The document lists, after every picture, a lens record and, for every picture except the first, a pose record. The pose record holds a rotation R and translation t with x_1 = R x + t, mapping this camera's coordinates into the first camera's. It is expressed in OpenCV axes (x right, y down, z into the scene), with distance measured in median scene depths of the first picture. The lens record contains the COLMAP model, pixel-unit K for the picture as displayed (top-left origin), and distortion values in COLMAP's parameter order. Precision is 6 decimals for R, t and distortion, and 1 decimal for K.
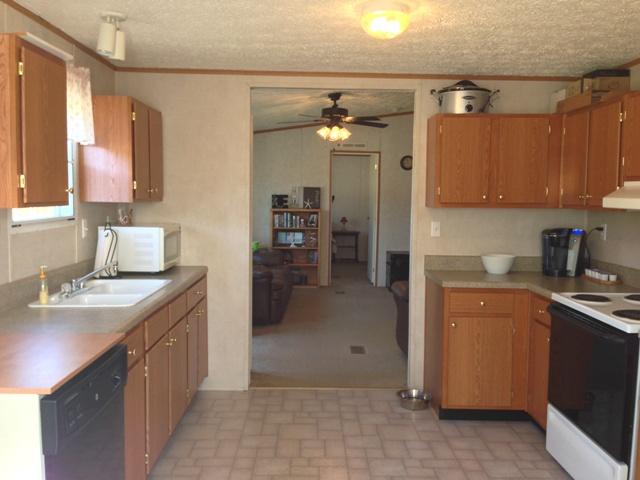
lens RADIAL K [[548.6, 0, 319.8], [0, 548.6, 238.8], [0, 0, 1]] dist [0.010044, -0.010556]
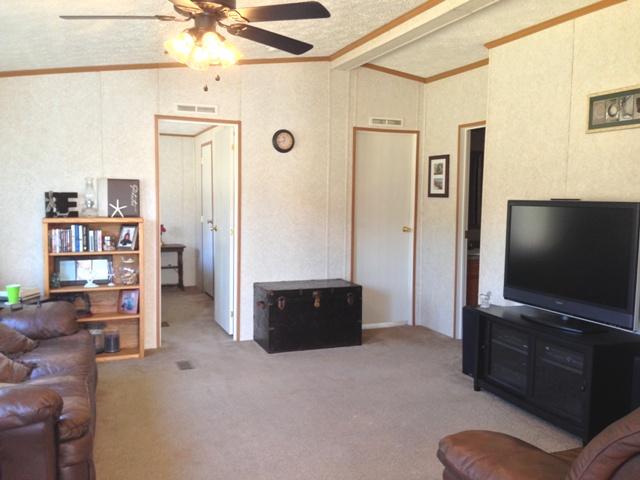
lens RADIAL K [[548.6, 0, 320.9], [0, 548.6, 239.0], [0, 0, 1]] dist [0.010044, -0.010556]
pose [[0.924930, -0.034463, 0.378571, -0.042260], [0.031987, 0.999406, 0.012830, -0.033155], [-0.378788, 0.000242, 0.925483, 0.402455]]
